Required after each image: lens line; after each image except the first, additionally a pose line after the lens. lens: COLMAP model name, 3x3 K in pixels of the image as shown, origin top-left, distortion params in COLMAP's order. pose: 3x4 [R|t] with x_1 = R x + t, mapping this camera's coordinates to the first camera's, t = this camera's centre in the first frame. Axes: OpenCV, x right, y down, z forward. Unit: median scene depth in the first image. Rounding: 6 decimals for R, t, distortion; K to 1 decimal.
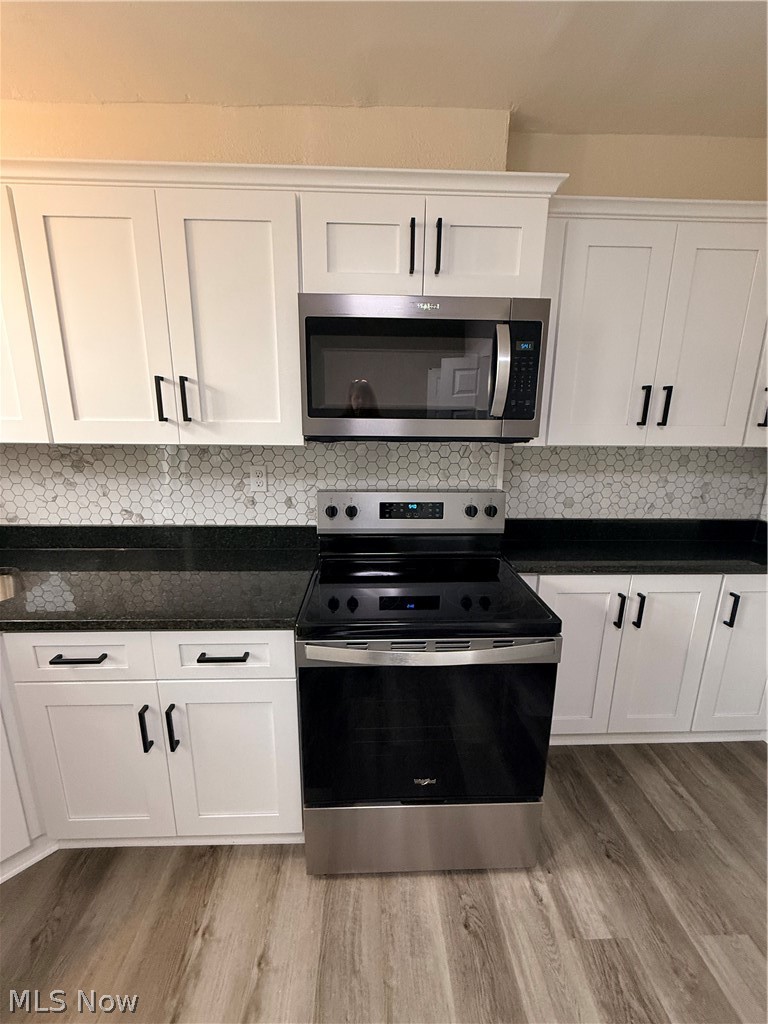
lens RADIAL K [[405.3, 0, 386.4], [0, 405.3, 509.5], [0, 0, 1]] dist [0.000310, 0.000222]
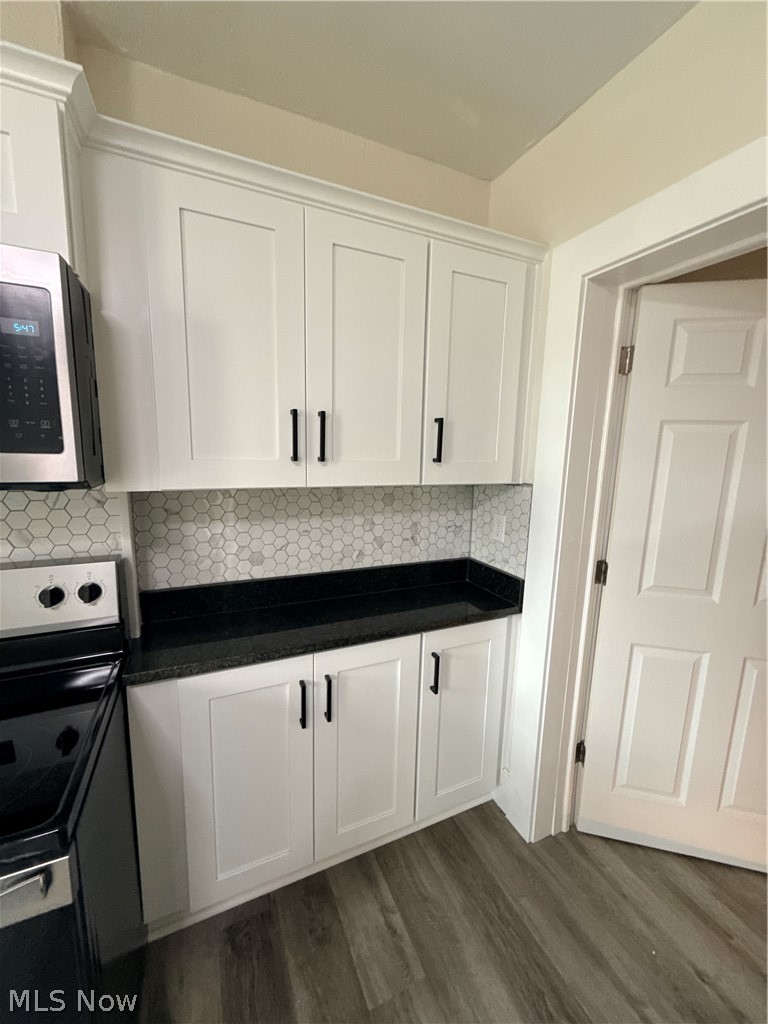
lens RADIAL K [[405.3, 0, 382.1], [0, 405.3, 510.5], [0, 0, 1]] dist [0.000310, 0.000222]
pose [[0.927015, -0.045577, 0.372246, 0.443318], [0.071614, 0.995836, -0.056415, -0.054077], [-0.368124, 0.078955, 0.926418, 0.218757]]
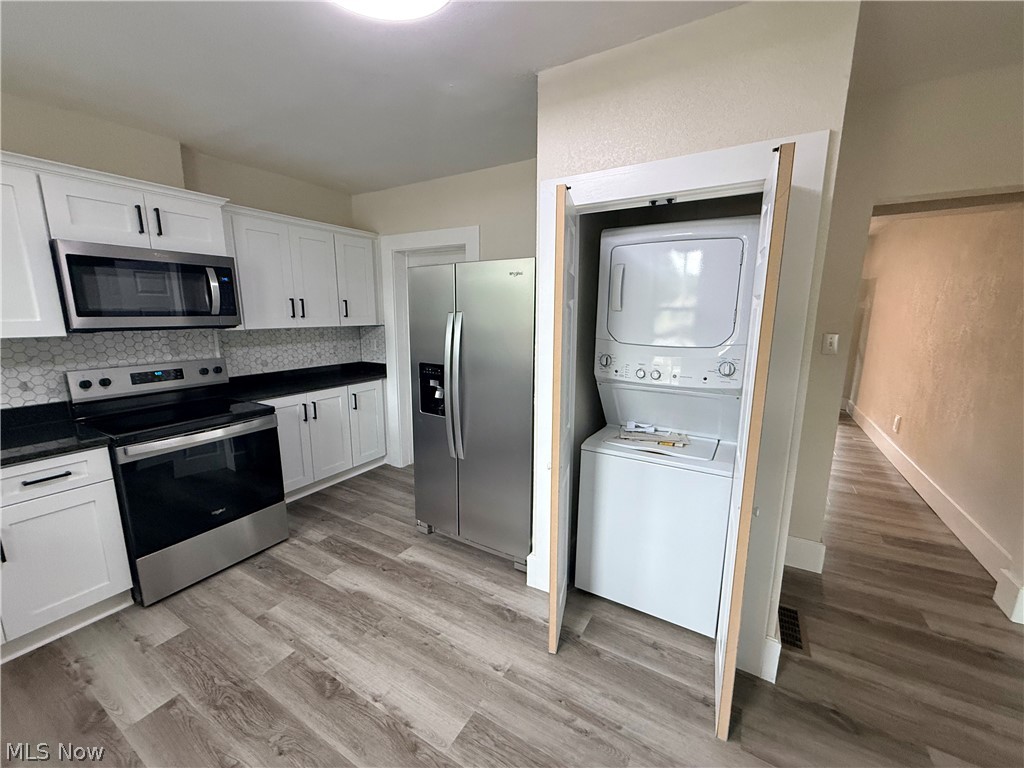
lens RADIAL K [[405.3, 0, 506.6], [0, 405.3, 386.8], [0, 0, 1]] dist [0.000310, 0.000222]
pose [[0.550505, -0.160682, 0.819222, -0.455349], [0.190509, 0.979589, 0.064117, 0.186743], [-0.812804, 0.120772, 0.569880, -0.891170]]
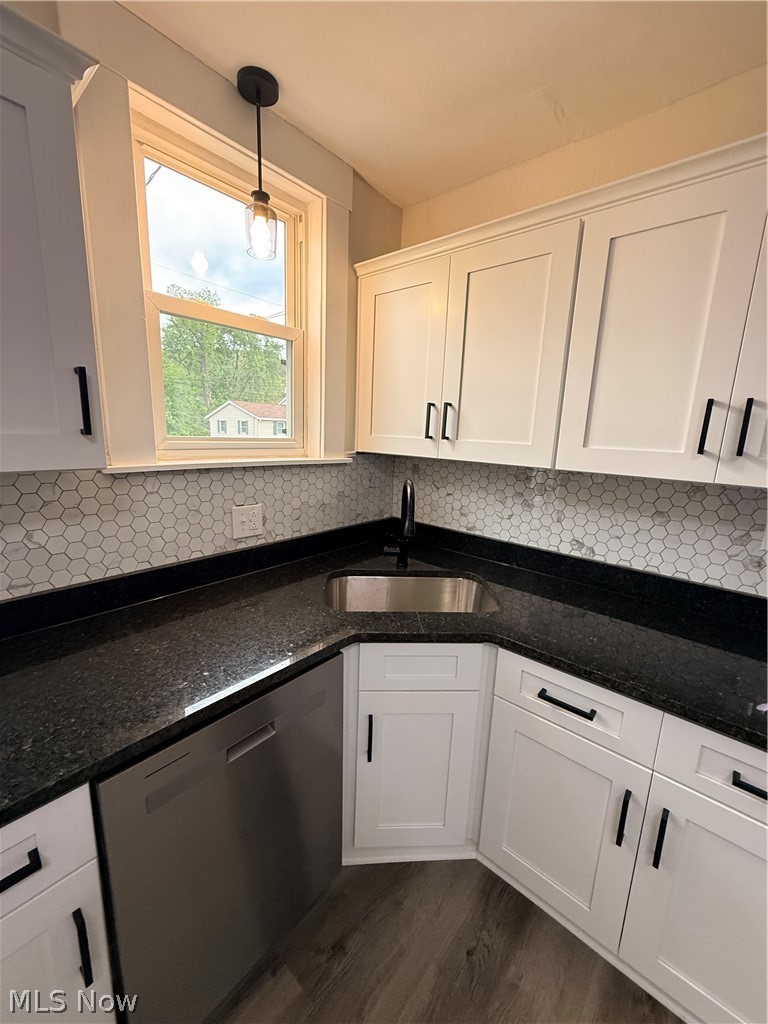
lens RADIAL K [[405.3, 0, 382.6], [0, 405.3, 510.2], [0, 0, 1]] dist [0.000310, 0.000222]
pose [[0.731624, 0.150198, -0.664957, -0.366395], [-0.184079, 0.982719, 0.019439, -0.002879], [0.656385, 0.108183, 0.746629, -0.010612]]
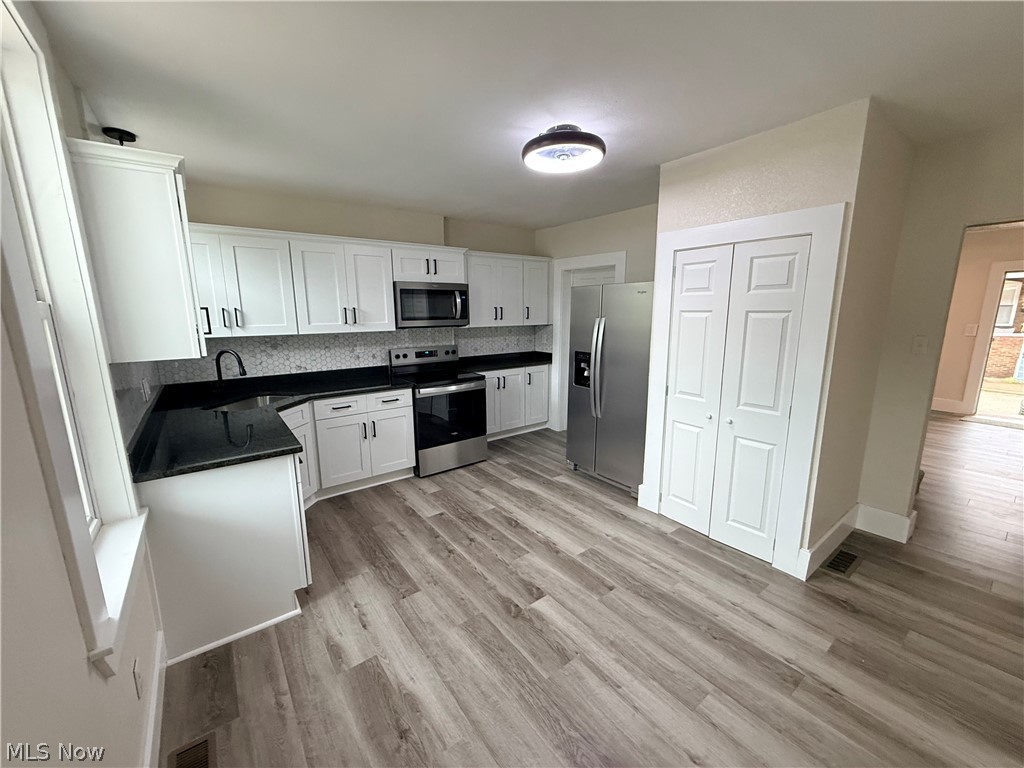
lens RADIAL K [[405.3, 0, 513.6], [0, 405.3, 385.5], [0, 0, 1]] dist [0.000310, 0.000222]
pose [[0.819402, -0.121636, 0.560165, -0.947450], [0.142642, 0.989755, 0.006263, 0.260837], [-0.555188, 0.074771, 0.828357, -1.440524]]
